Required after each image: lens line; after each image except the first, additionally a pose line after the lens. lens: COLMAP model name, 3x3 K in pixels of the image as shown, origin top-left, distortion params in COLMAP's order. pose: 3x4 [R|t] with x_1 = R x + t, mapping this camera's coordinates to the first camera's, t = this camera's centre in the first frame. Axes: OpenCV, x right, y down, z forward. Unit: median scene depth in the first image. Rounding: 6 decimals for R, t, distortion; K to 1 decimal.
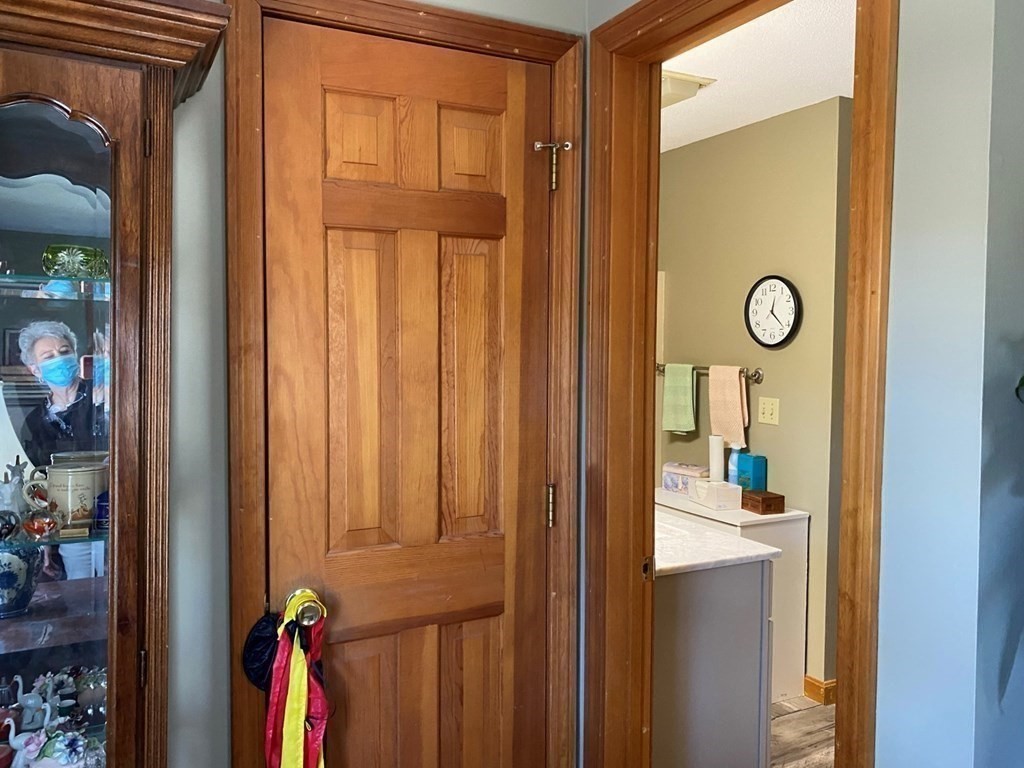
lens RADIAL K [[802.5, 0, 505.1], [0, 802.5, 379.2], [0, 0, 1]] dist [0.101657, -0.177347]
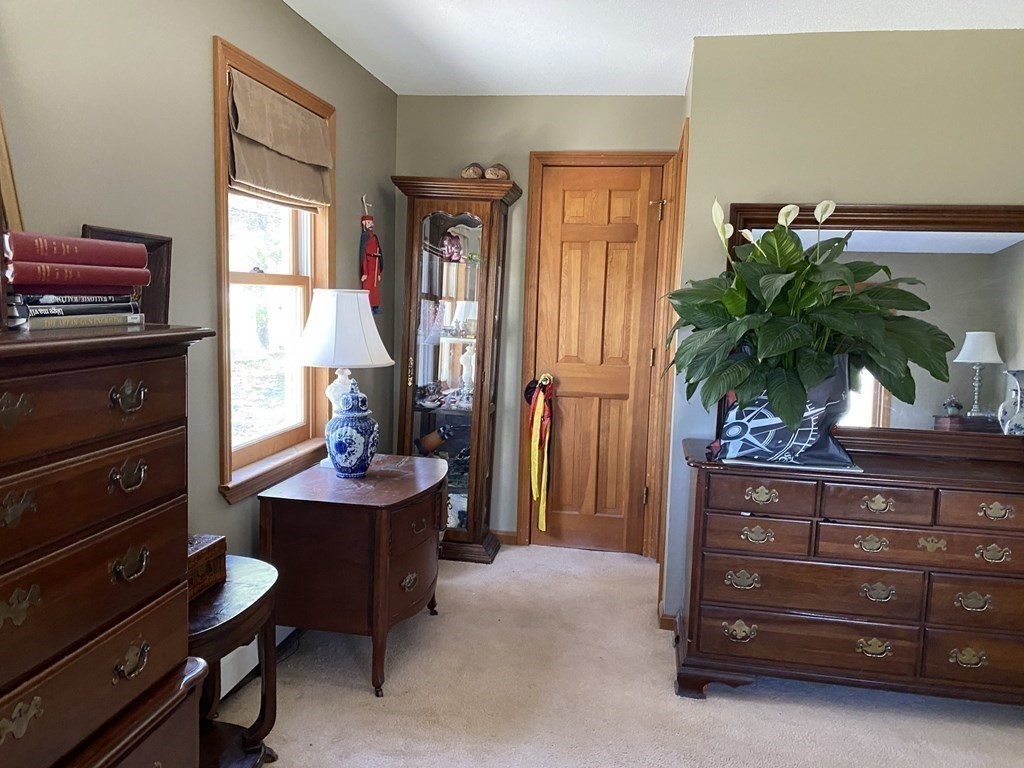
lens RADIAL K [[785.6, 0, 505.3], [0, 785.6, 382.2], [0, 0, 1]] dist [0.014790, 0.005163]
pose [[0.804958, 0.084689, -0.587257, 1.135221], [-0.053258, 0.996079, 0.070645, 0.098479], [0.590937, -0.025590, 0.806312, -1.167874]]
